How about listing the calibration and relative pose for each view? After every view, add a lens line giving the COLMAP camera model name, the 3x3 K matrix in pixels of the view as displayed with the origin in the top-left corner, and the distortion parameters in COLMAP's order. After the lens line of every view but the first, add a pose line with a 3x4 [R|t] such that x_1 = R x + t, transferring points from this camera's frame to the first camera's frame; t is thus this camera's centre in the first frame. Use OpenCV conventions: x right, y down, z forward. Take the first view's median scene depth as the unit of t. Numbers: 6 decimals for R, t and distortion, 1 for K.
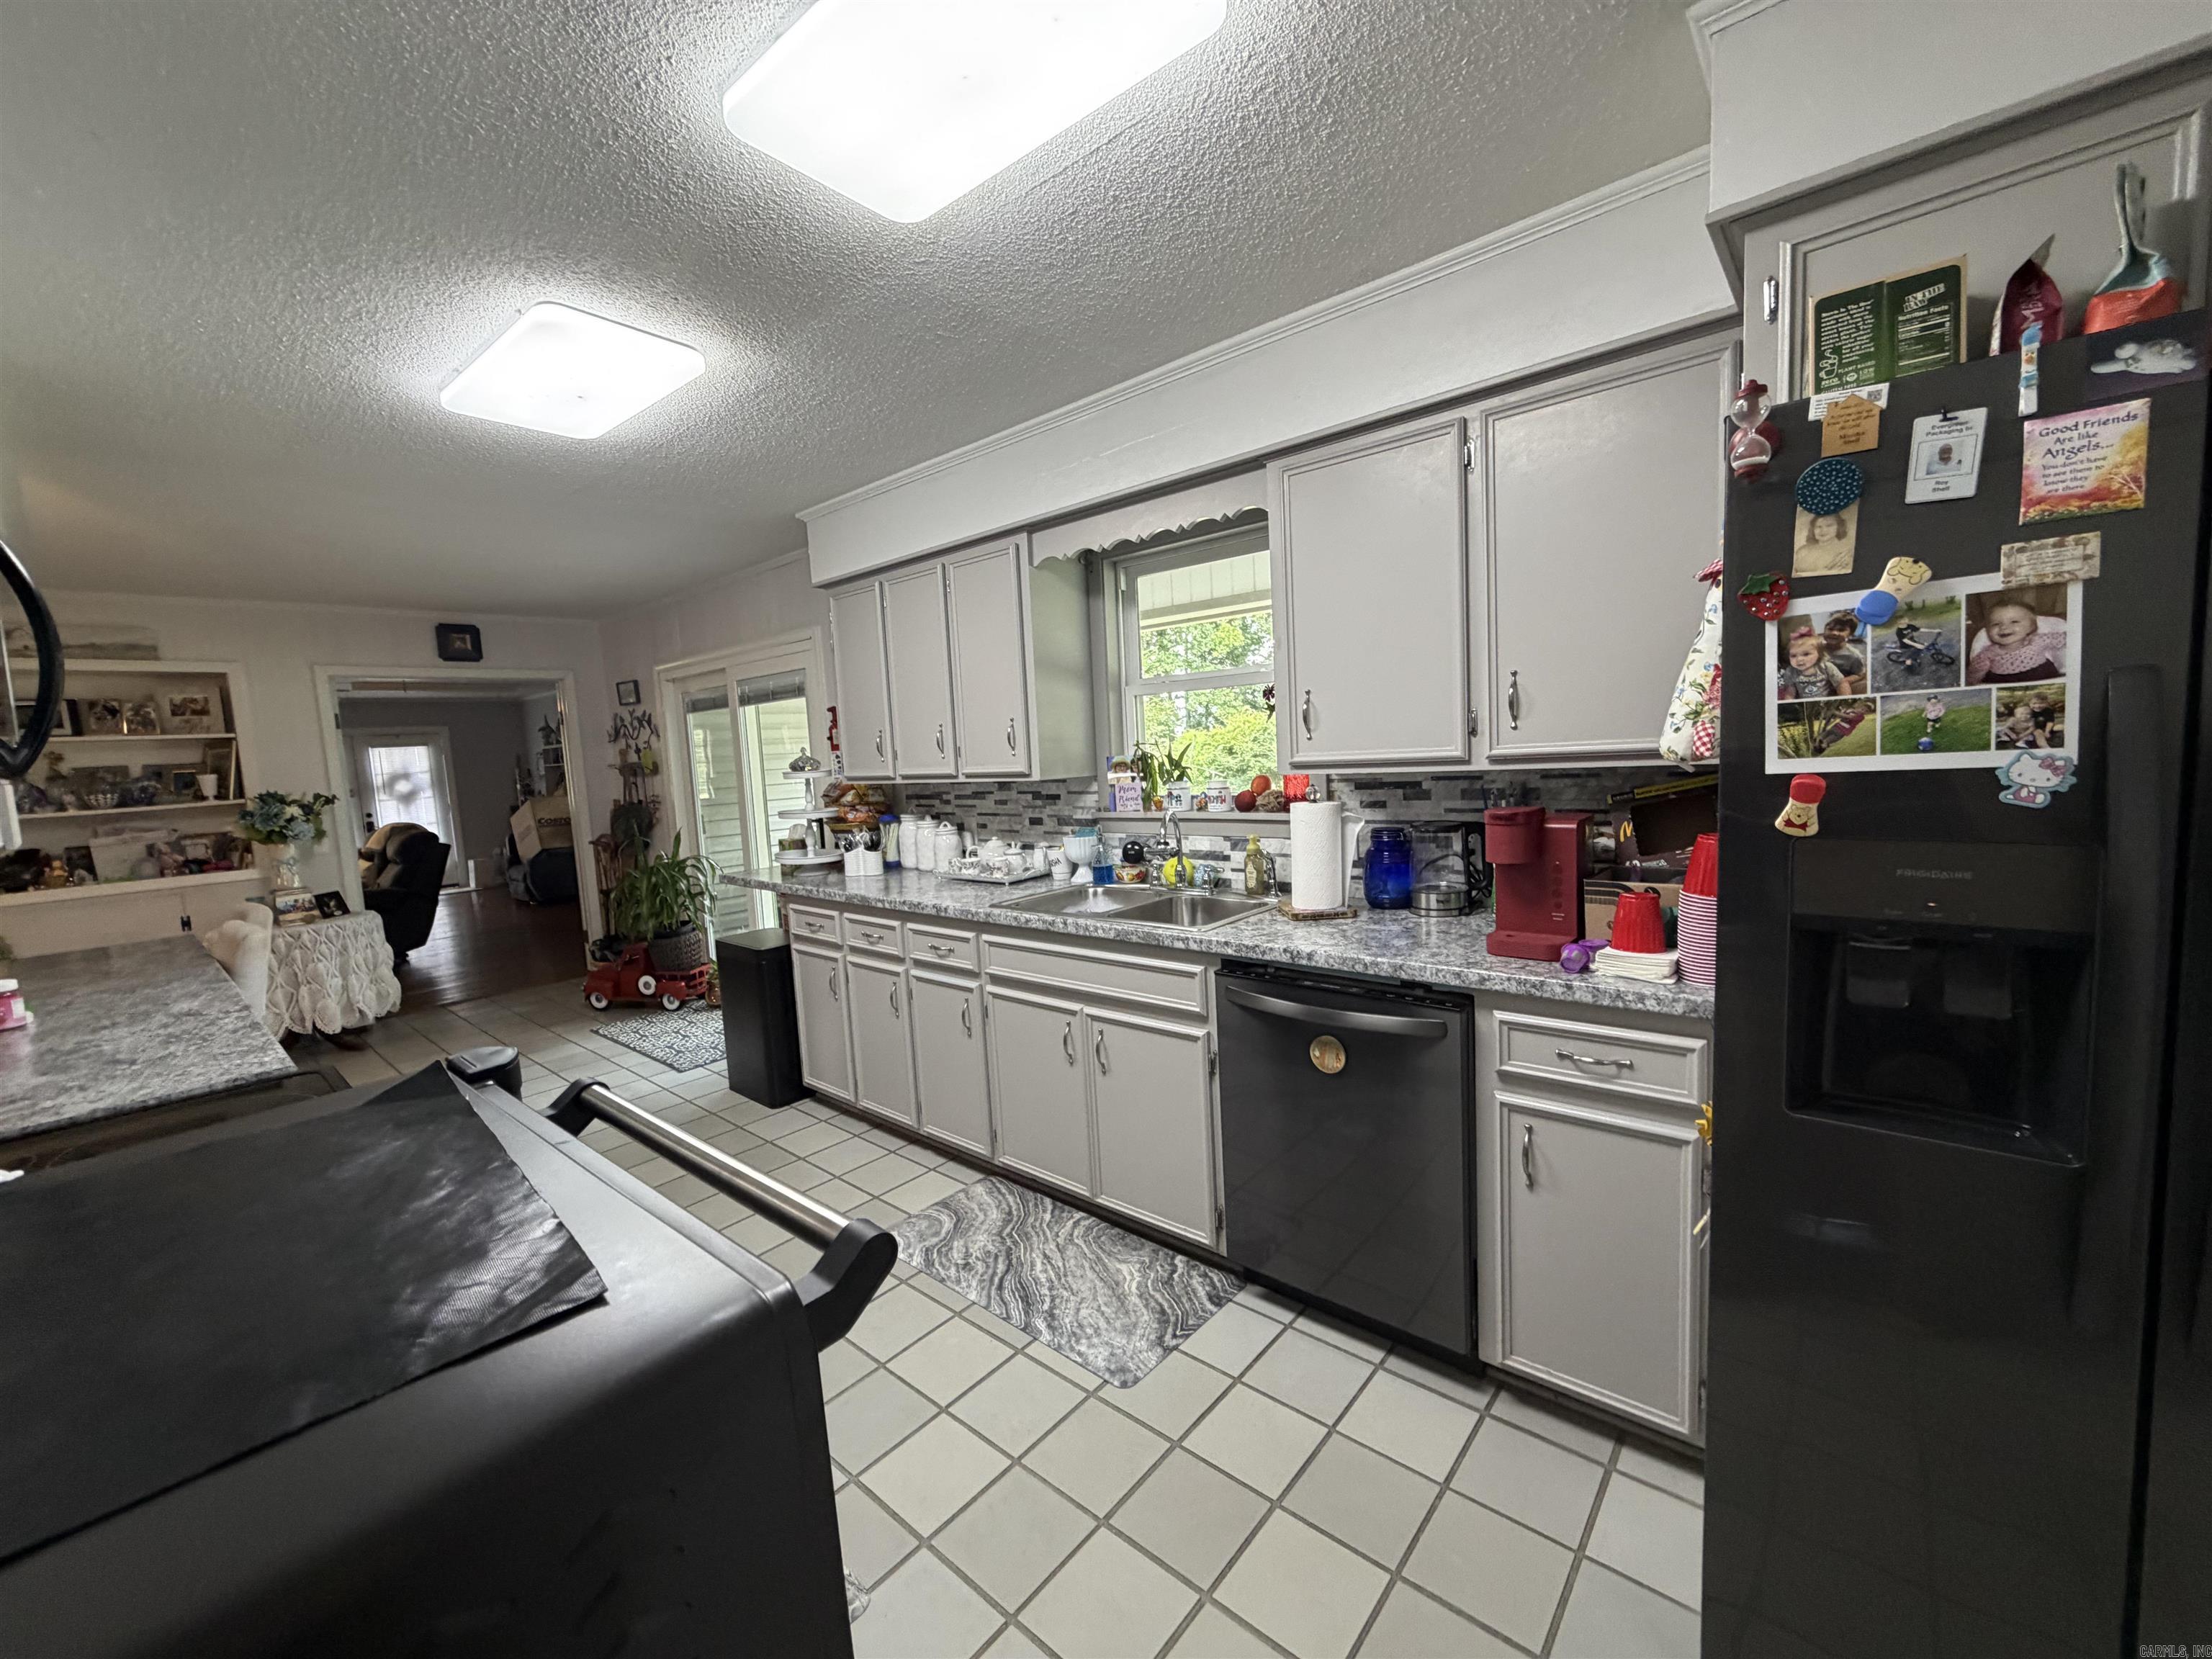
lens RADIAL K [[885.9, 0, 1099.2], [0, 885.9, 828.4], [0, 0, 1]] dist [0.000814, 0.000136]
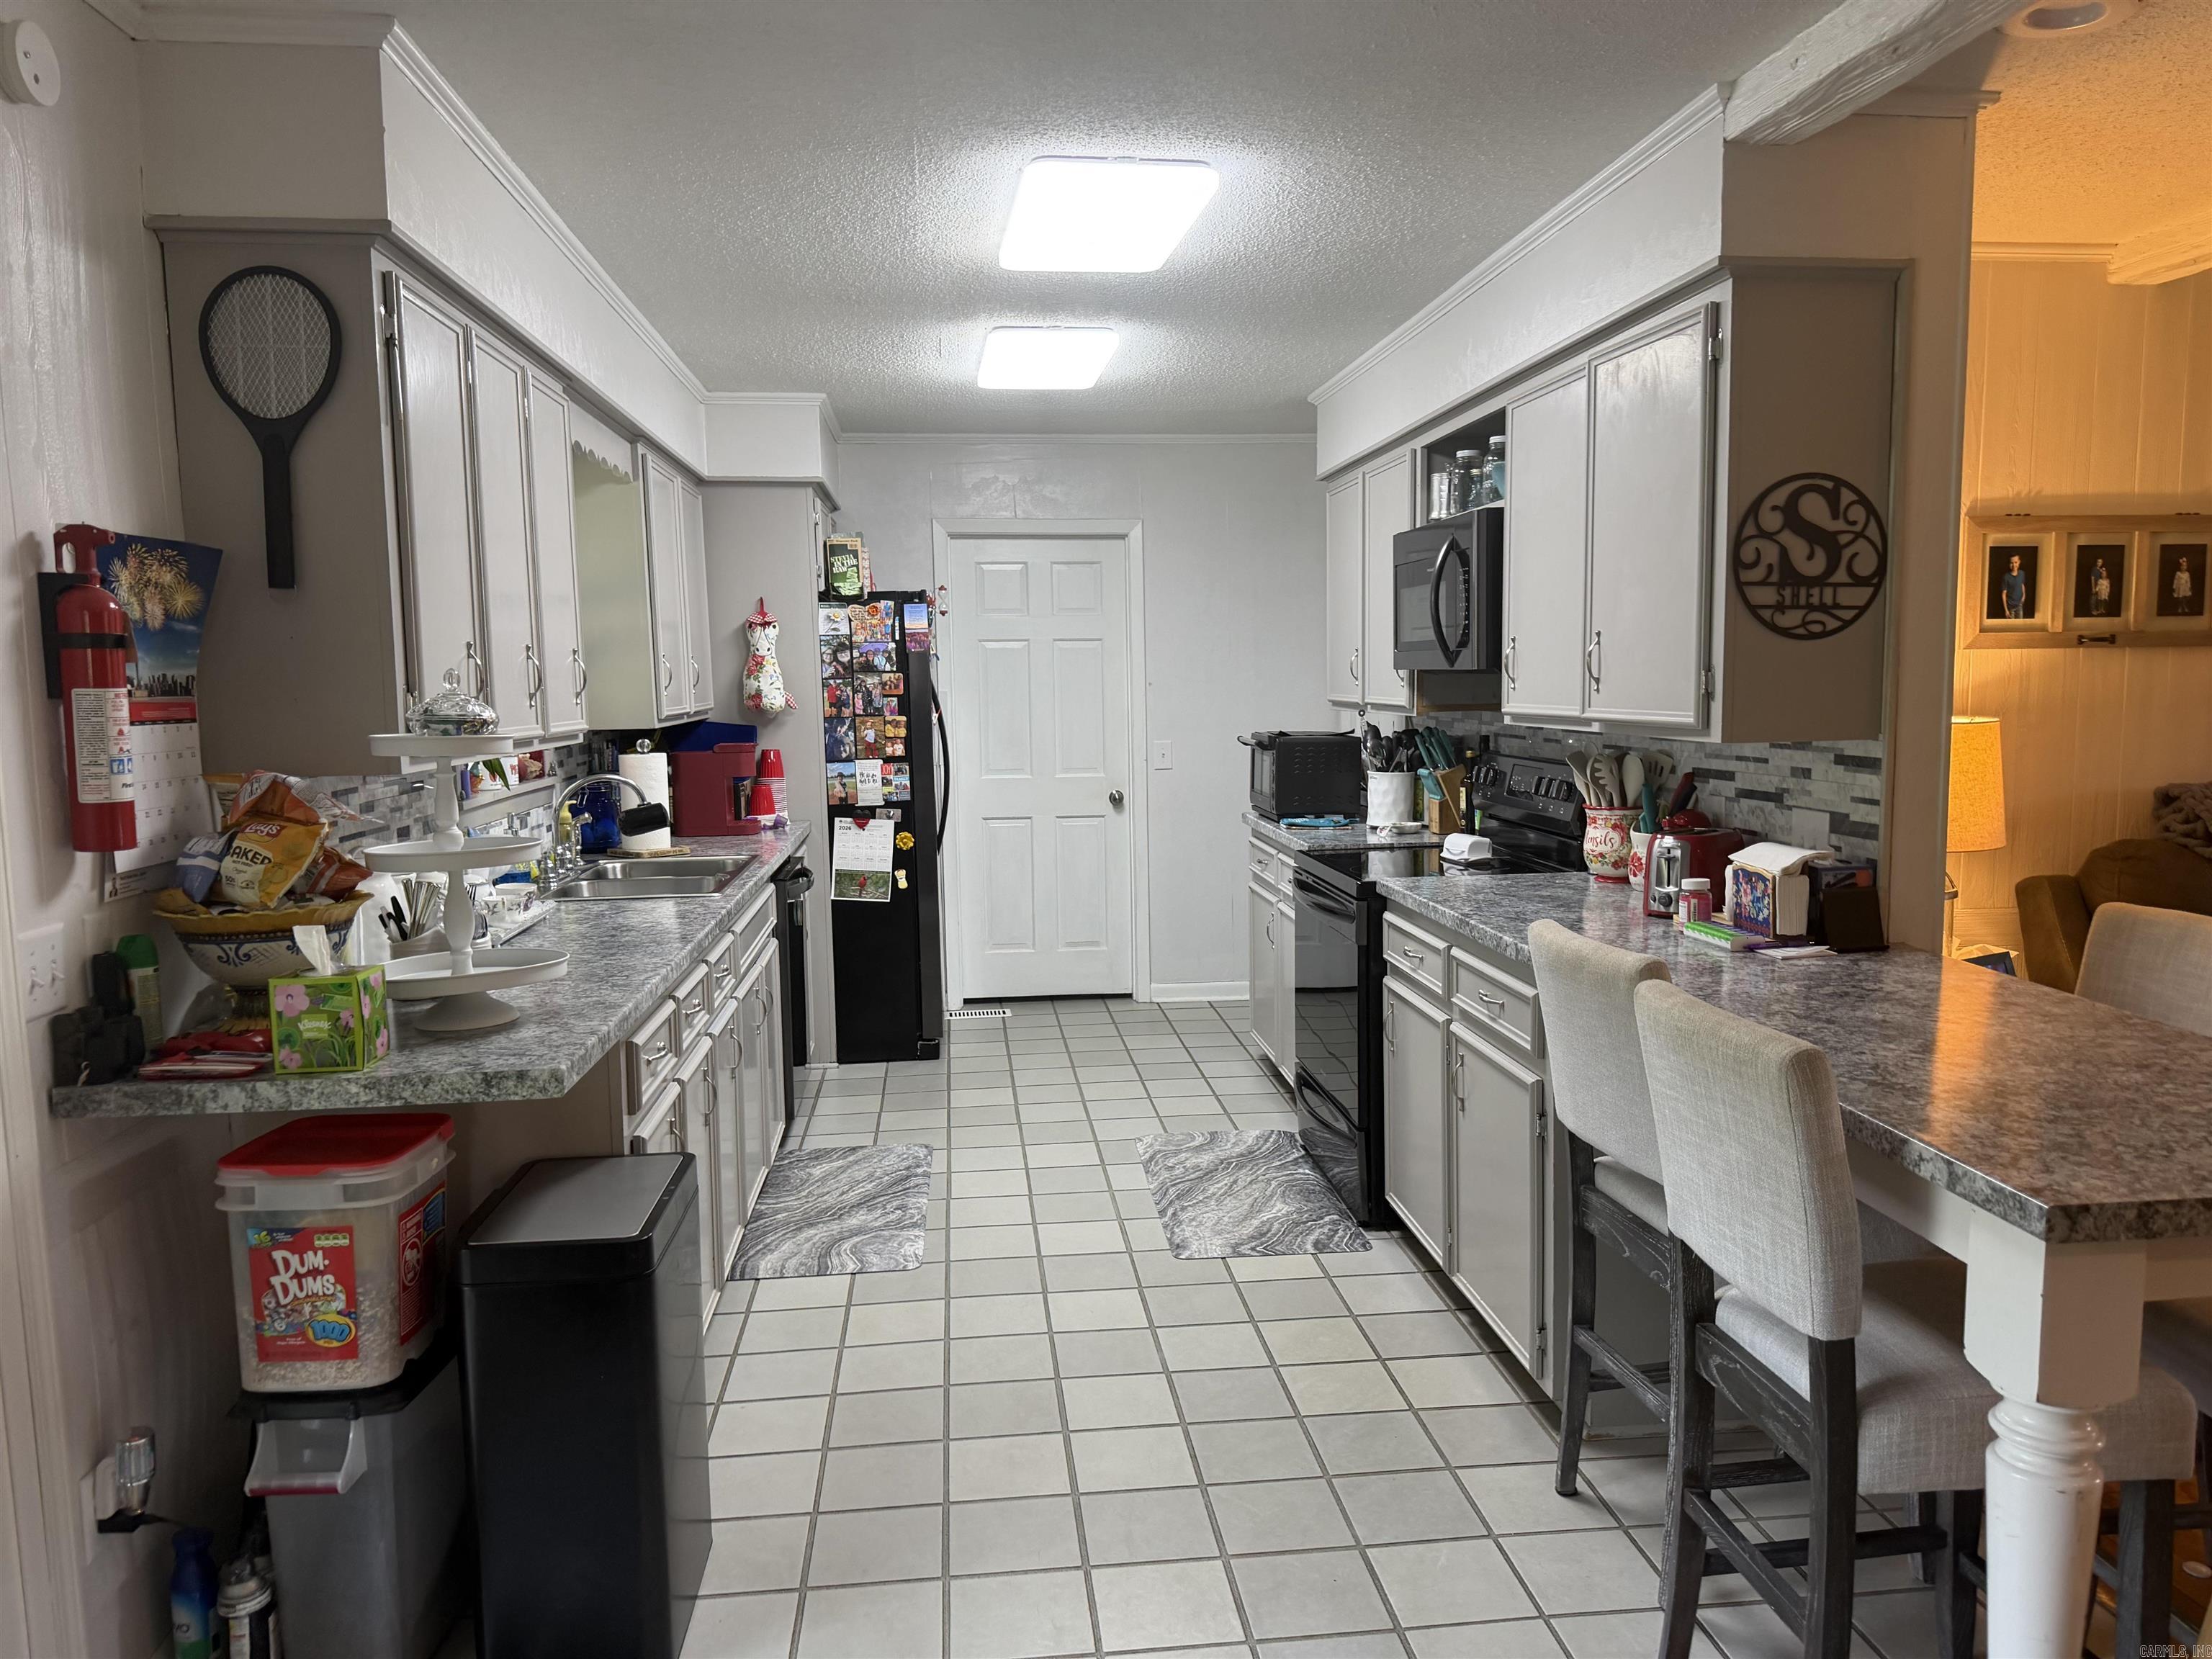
lens RADIAL K [[1557.5, 0, 1108.1], [0, 1557.5, 826.5], [0, 0, 1]] dist [0.054980, -0.058580]
pose [[-0.731711, -0.000663, 0.681615, -1.122009], [0.120158, 0.984213, 0.129946, -0.092961], [-0.670941, 0.176985, -0.720080, 1.505554]]
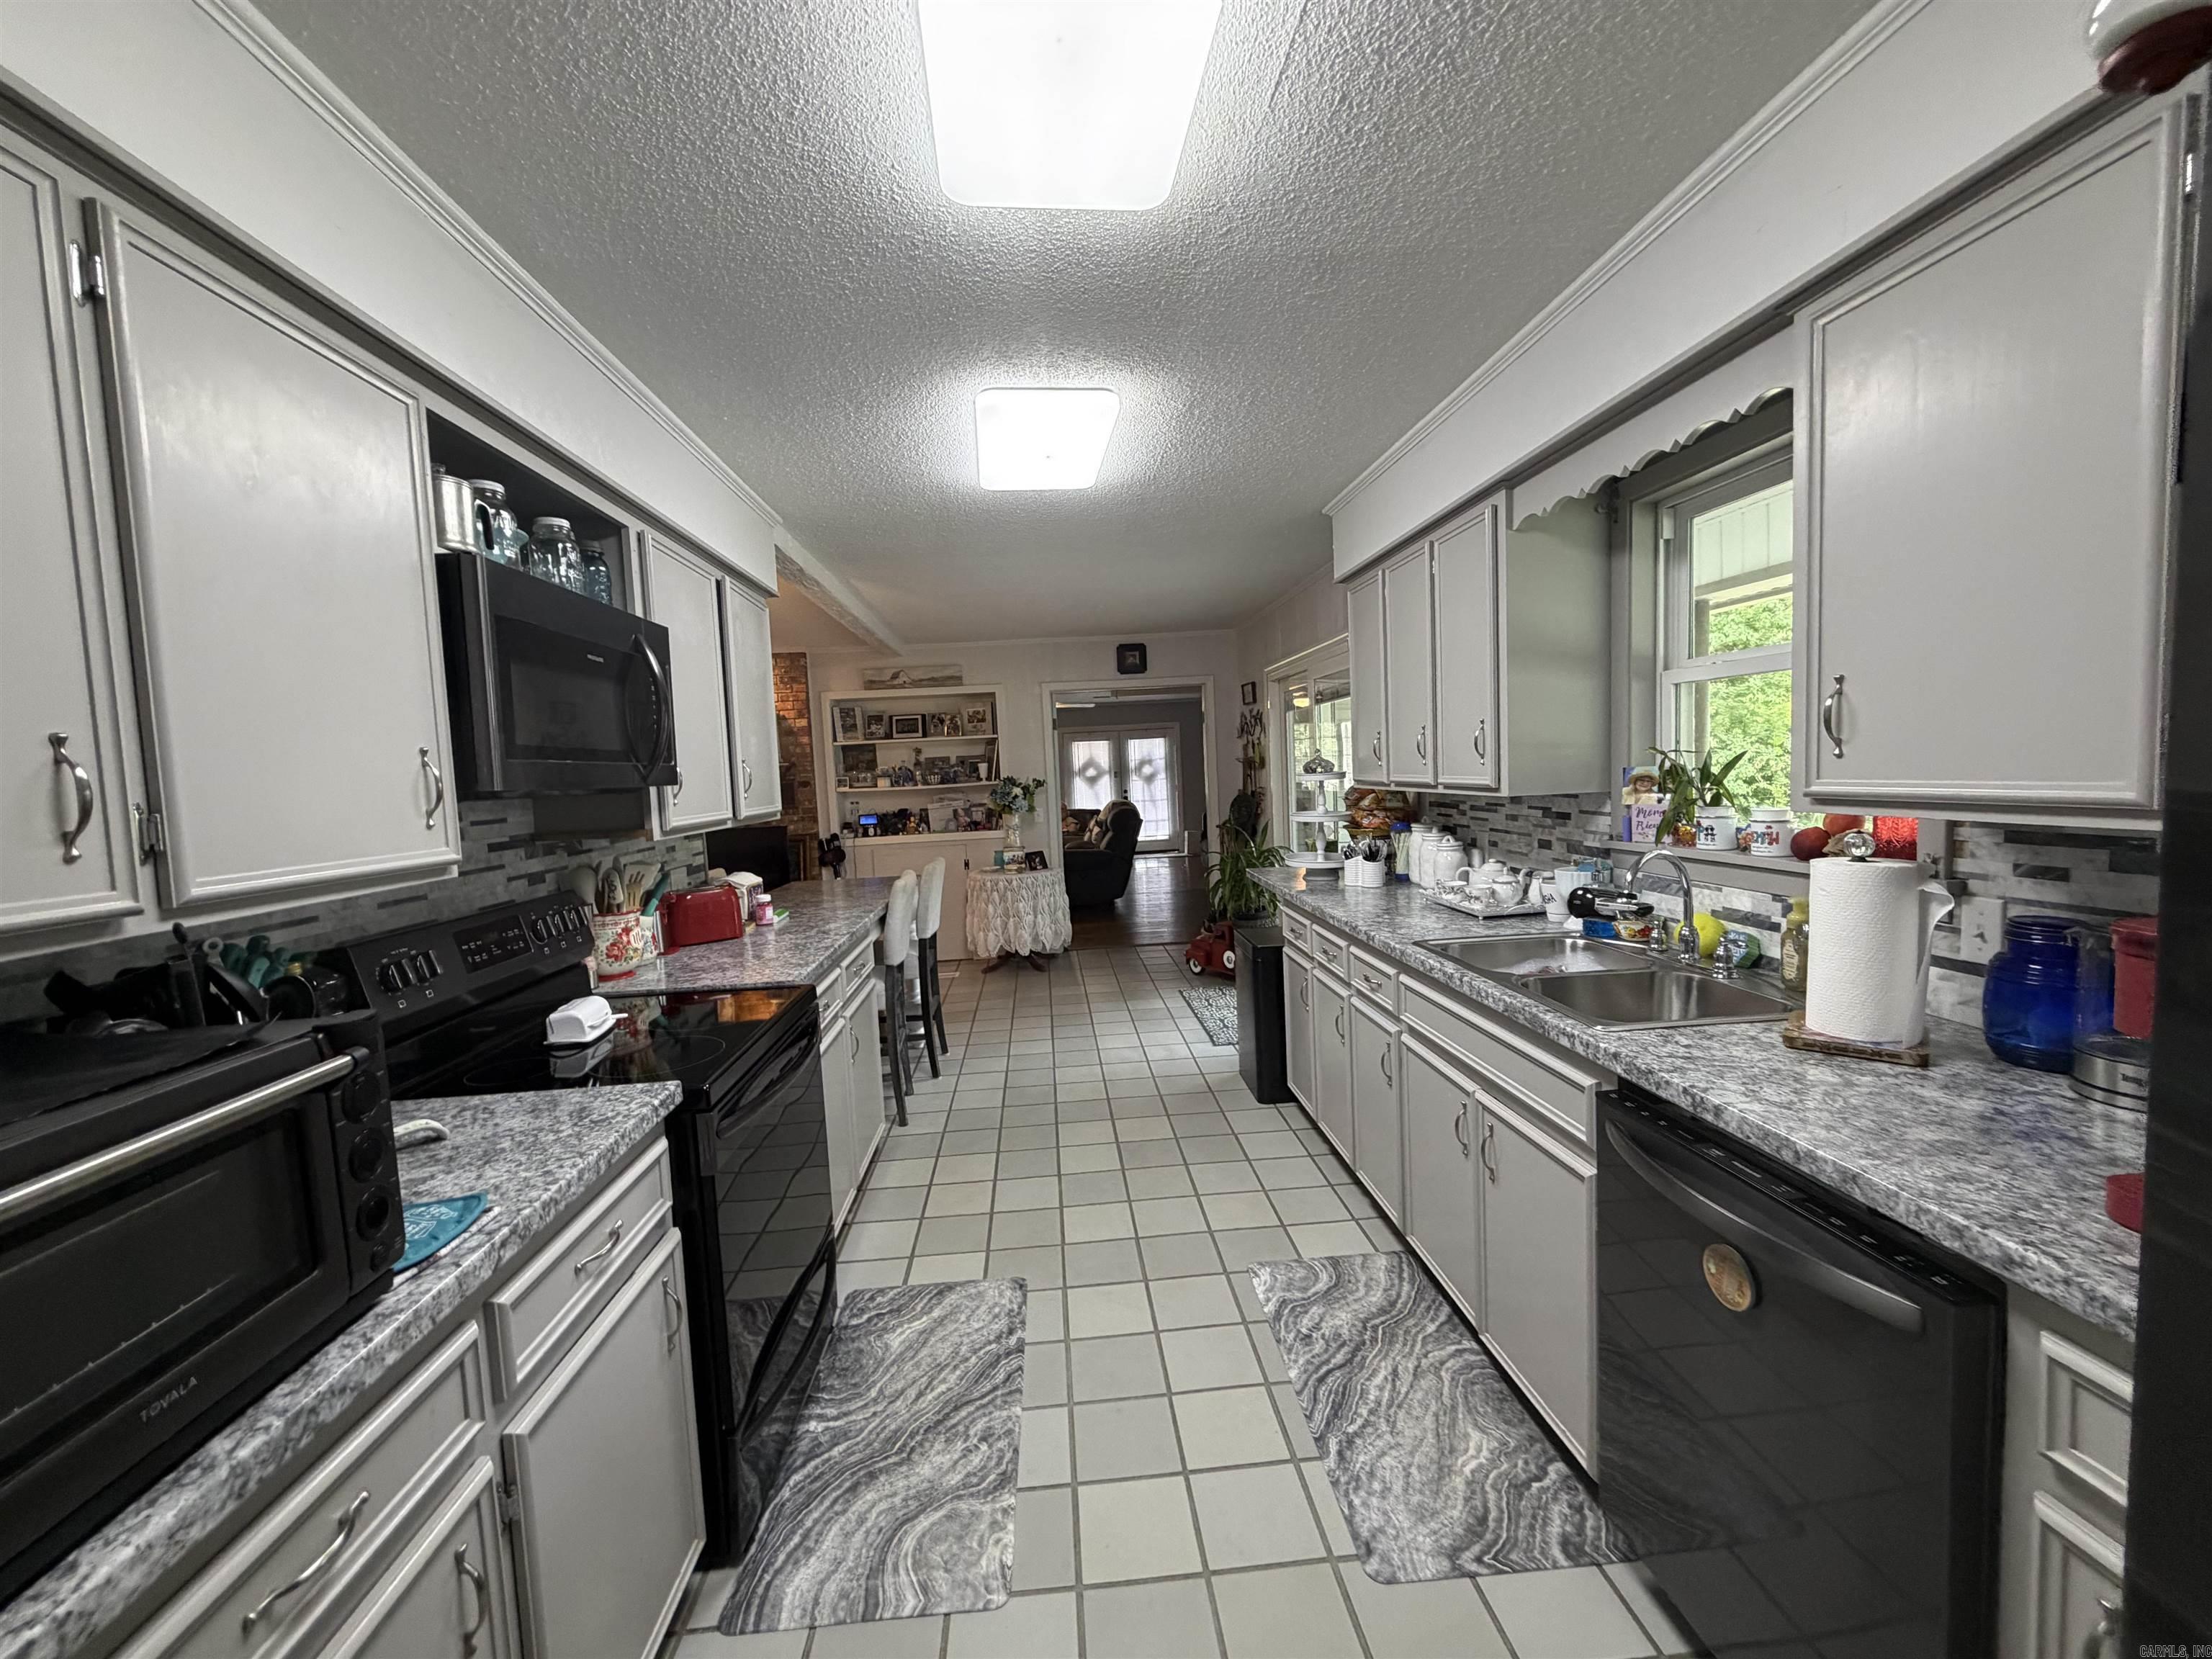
lens RADIAL K [[885.9, 0, 1094.8], [0, 885.9, 829.4], [0, 0, 1]] dist [0.000814, 0.000136]
pose [[0.708317, 0.069363, -0.702479, 0.217815], [-0.057152, 0.997529, 0.040870, -0.033422], [0.703578, 0.011199, 0.710530, 0.152435]]
